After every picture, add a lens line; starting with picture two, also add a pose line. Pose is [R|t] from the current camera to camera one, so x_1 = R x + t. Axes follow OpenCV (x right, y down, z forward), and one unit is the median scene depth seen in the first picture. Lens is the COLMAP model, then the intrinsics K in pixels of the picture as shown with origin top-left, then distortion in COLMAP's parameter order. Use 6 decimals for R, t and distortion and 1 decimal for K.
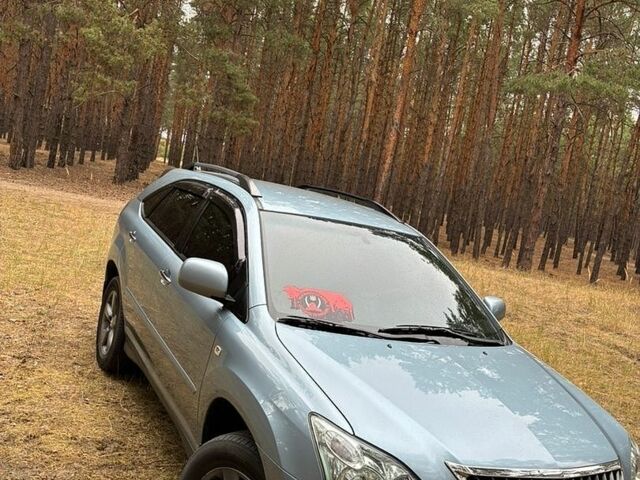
lens RADIAL K [[667.8, 0, 320.0], [0, 667.8, 240.0], [0, 0, 1]] dist [0.030756, -0.014310]
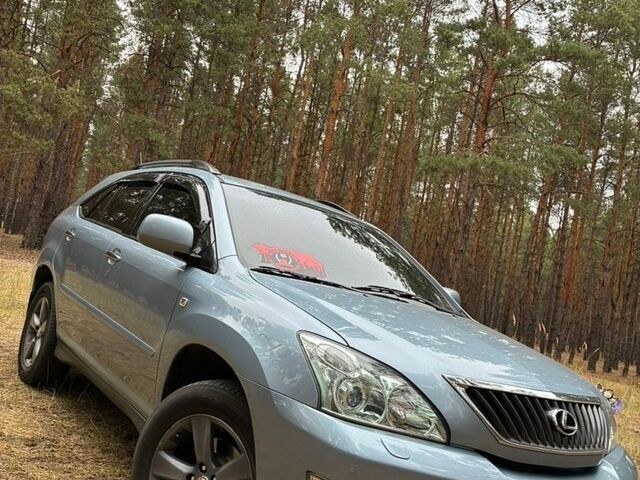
lens RADIAL K [[668.0, 0, 328.7], [0, 668.0, 241.8], [0, 0, 1]] dist [0.023694, 0.004305]
pose [[0.989787, 0.022914, 0.140699, -0.050147], [-0.004480, 0.991509, -0.129961, 0.118174], [-0.142482, 0.128003, 0.981486, 0.025901]]
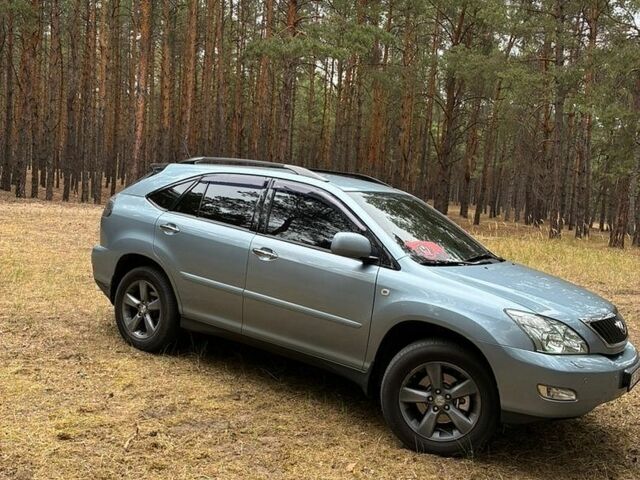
lens RADIAL K [[668.0, 0, 328.7], [0, 668.0, 241.8], [0, 0, 1]] dist [0.023694, 0.004305]
pose [[0.883617, -0.157778, 0.440825, -0.508425], [0.127108, 0.986989, 0.098475, -0.056713], [-0.450627, -0.030982, 0.892175, -0.123918]]
